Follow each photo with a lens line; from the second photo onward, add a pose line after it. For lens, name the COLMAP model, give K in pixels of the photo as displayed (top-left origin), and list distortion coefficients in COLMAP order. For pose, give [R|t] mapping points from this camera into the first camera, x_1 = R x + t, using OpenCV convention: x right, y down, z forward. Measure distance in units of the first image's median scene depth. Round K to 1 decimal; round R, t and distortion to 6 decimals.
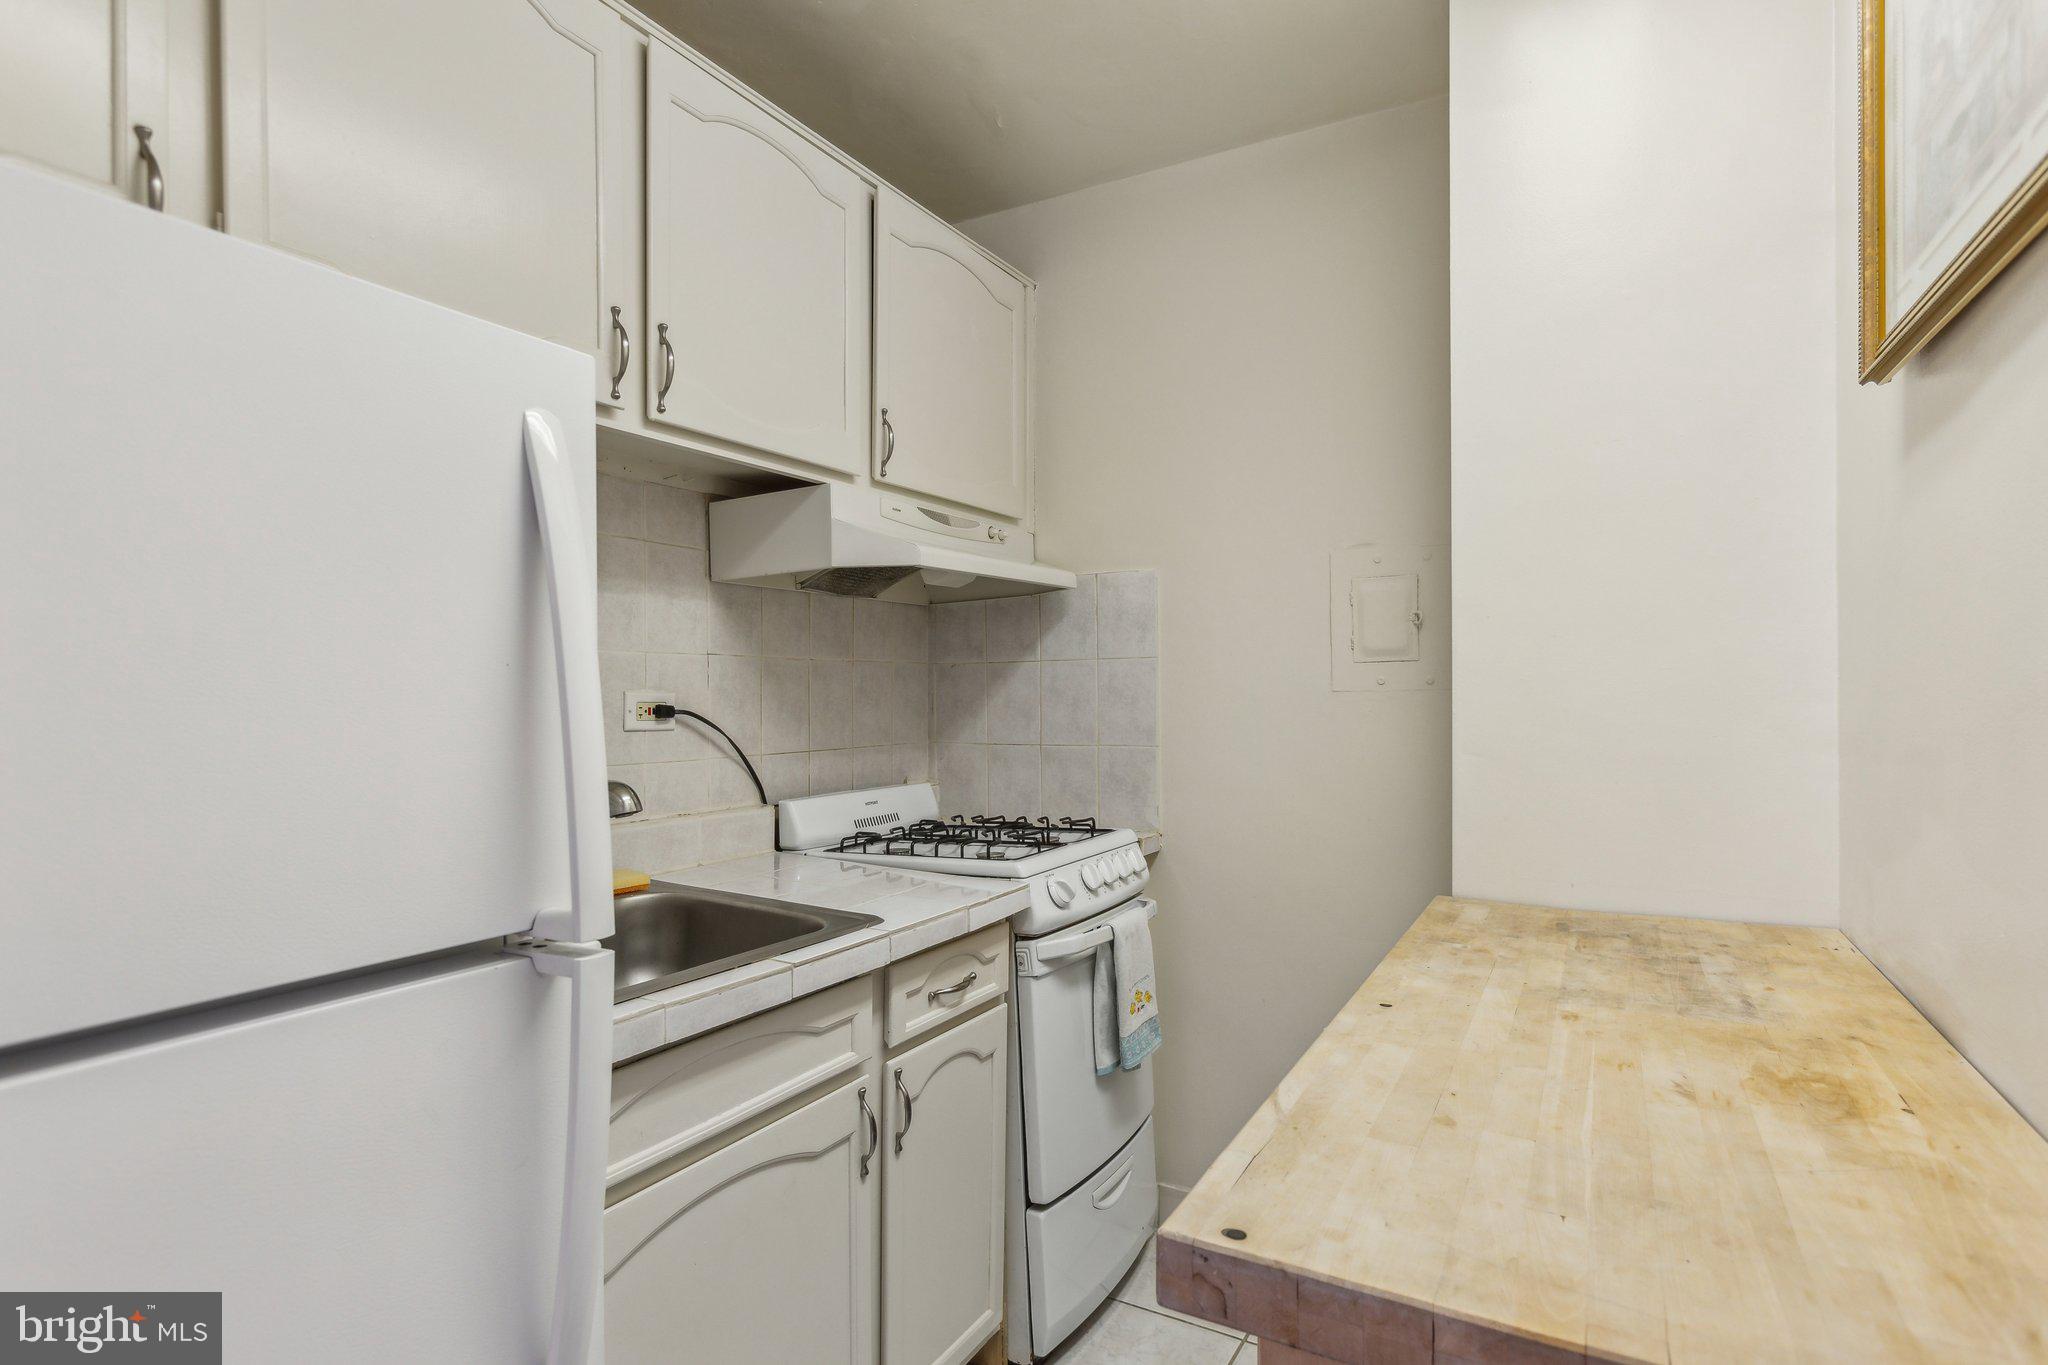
lens RADIAL K [[1052.1, 0, 1019.3], [0, 1052.1, 689.9], [0, 0, 1]] dist [-0.003438, -0.000169]
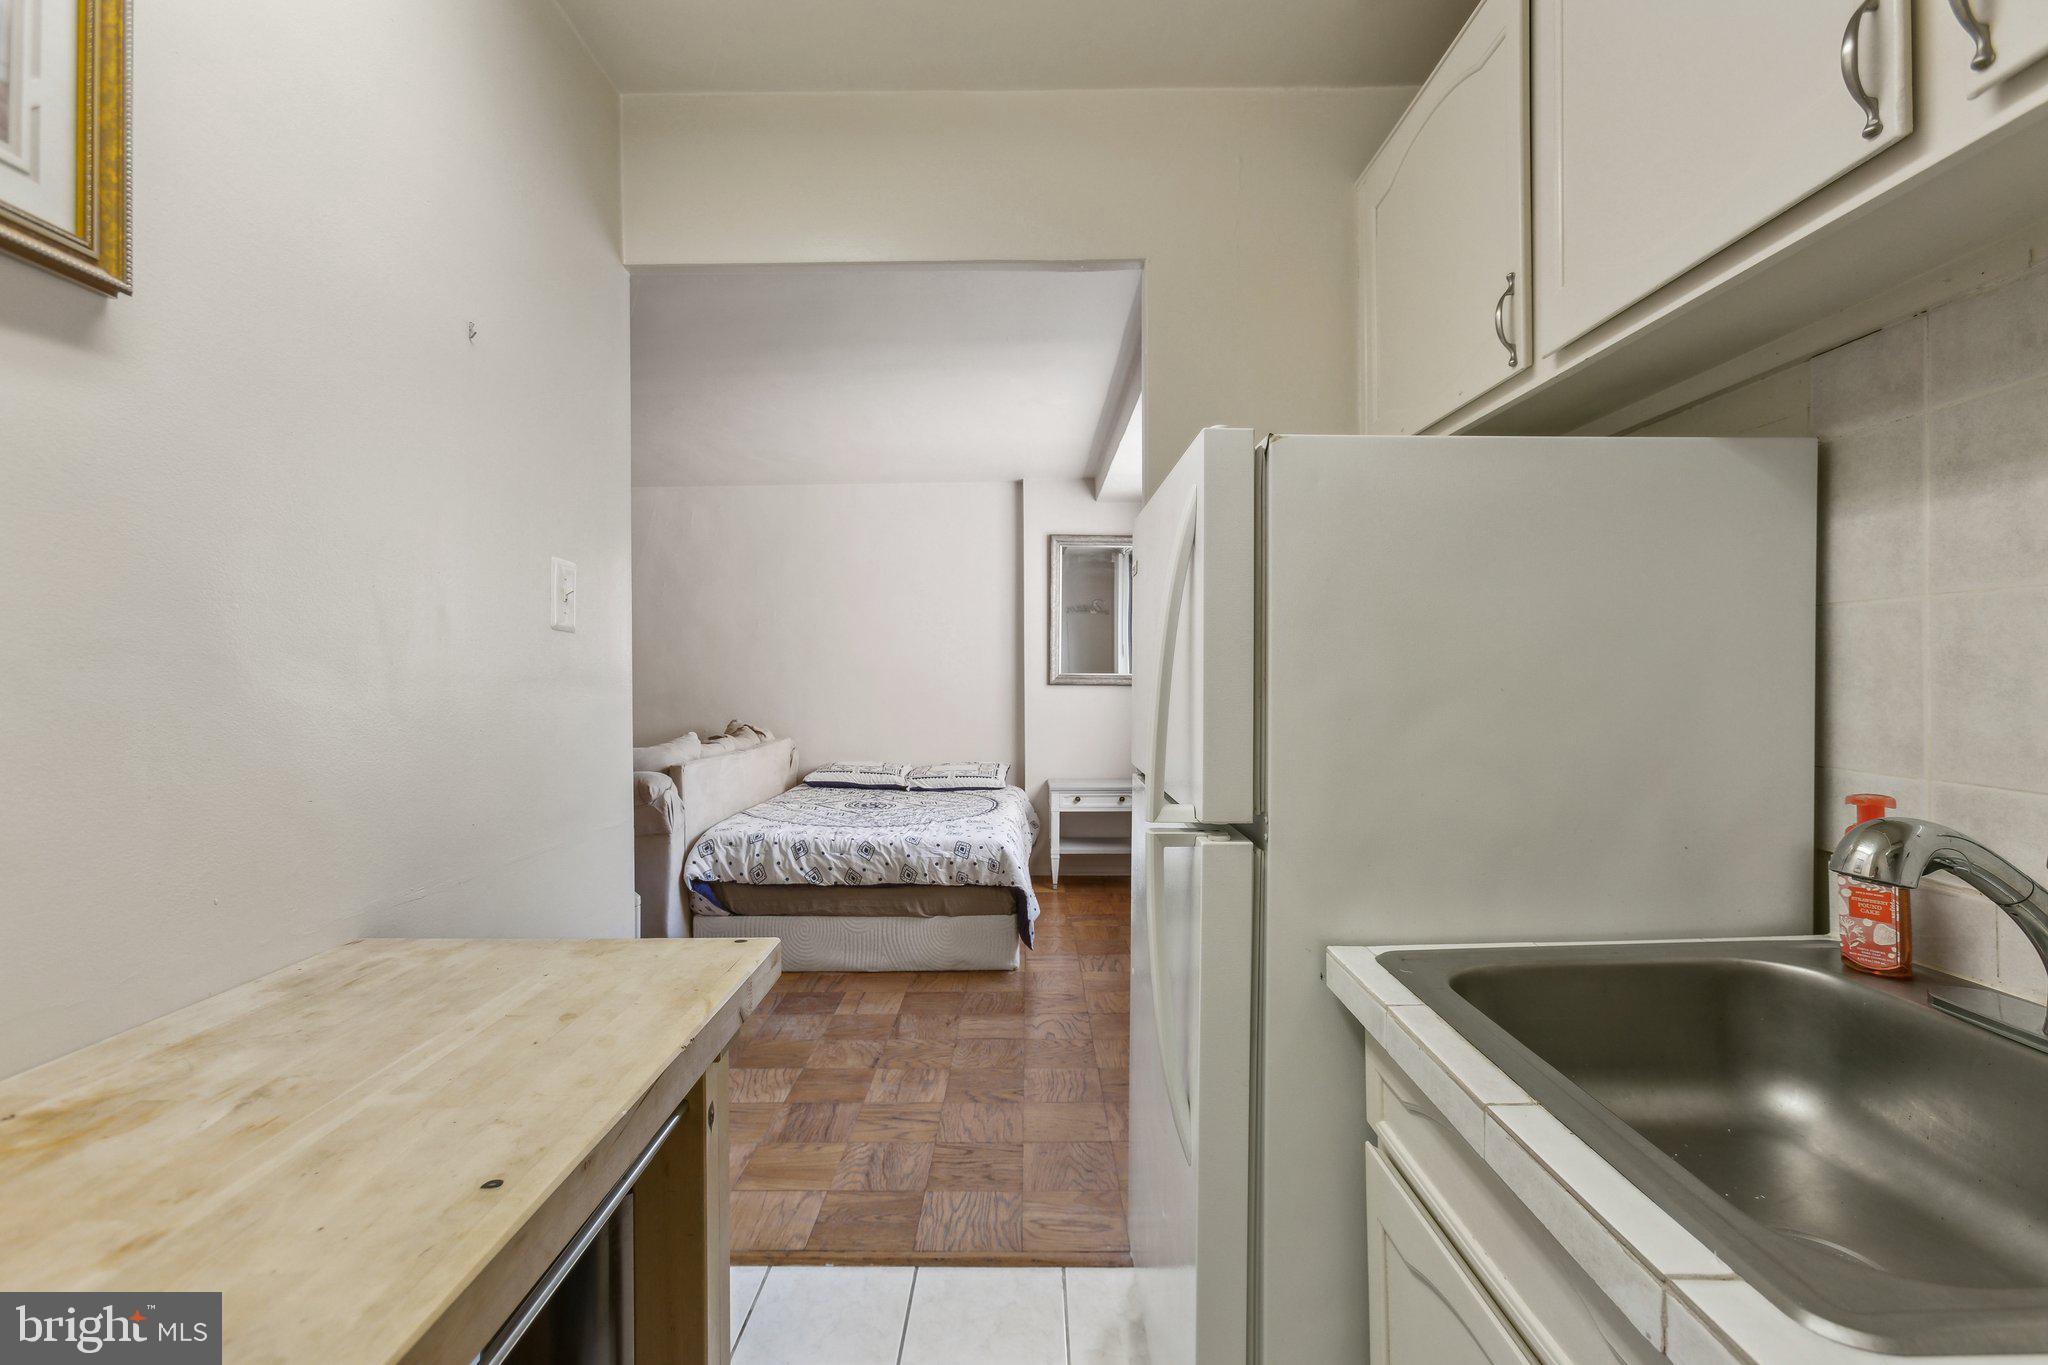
lens RADIAL K [[915.3, 0, 1016.0], [0, 915.3, 674.4], [0, 0, 1]] dist [0.003164, 0.000691]
pose [[-0.877799, 0.011518, -0.478891, 0.199260], [0.008725, 0.999929, 0.008058, 0.003191], [0.478951, 0.002895, -0.877837, 0.959508]]
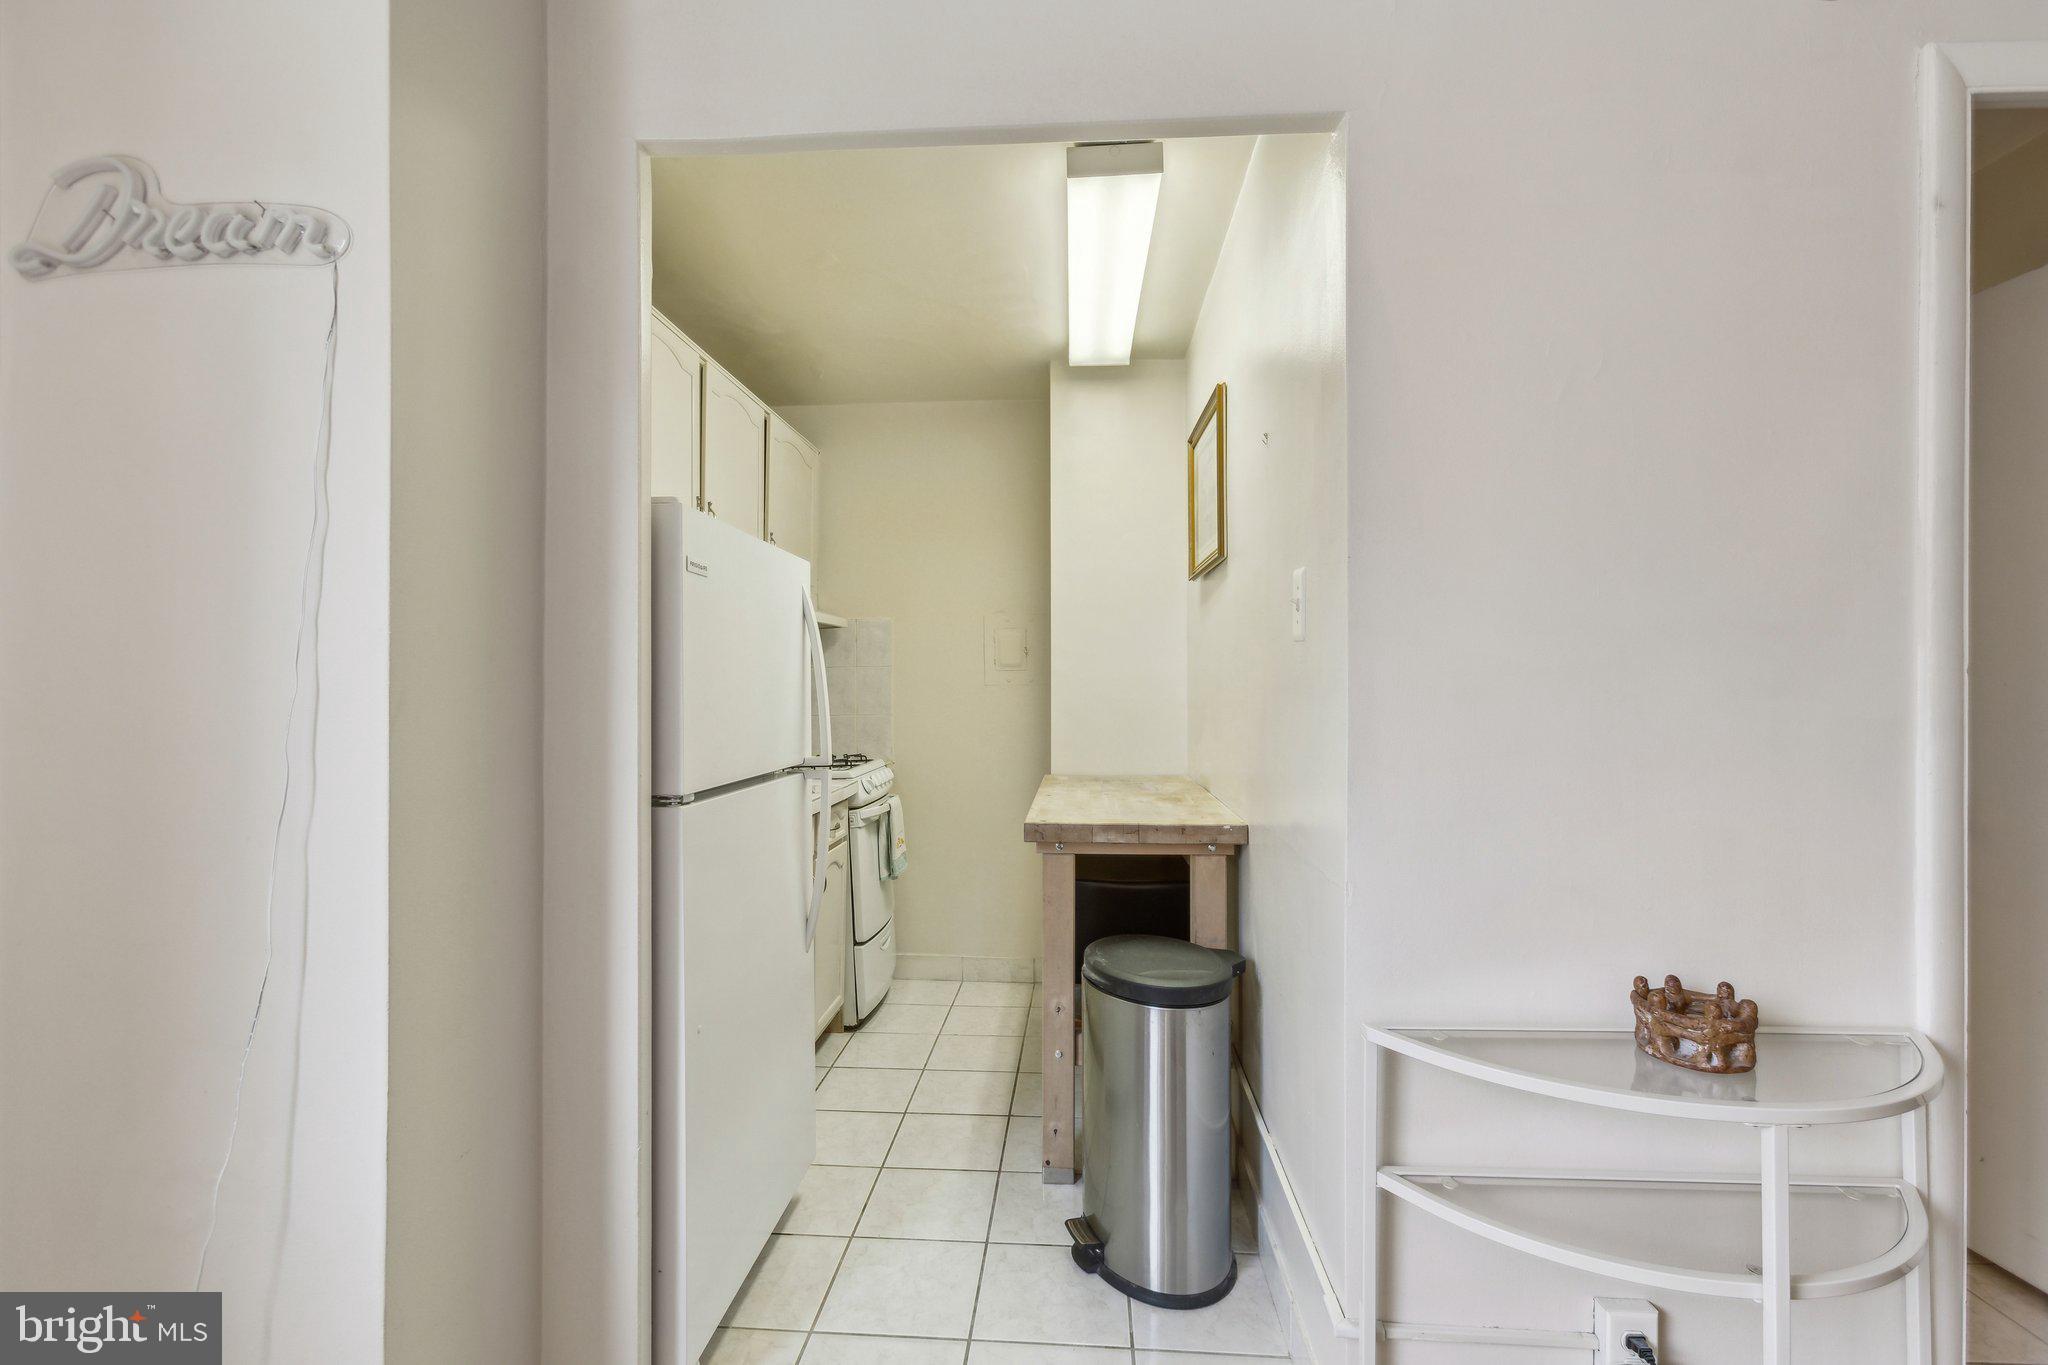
lens RADIAL K [[934.6, 0, 1001.1], [0, 934.6, 679.8], [0, 0, 1]] dist [-0.001210, 0.000317]
pose [[0.911272, 0.006184, 0.411758, -0.467797], [-0.000854, 0.999913, -0.013127, 0.016743], [-0.411804, 0.011611, 0.911199, -0.718772]]
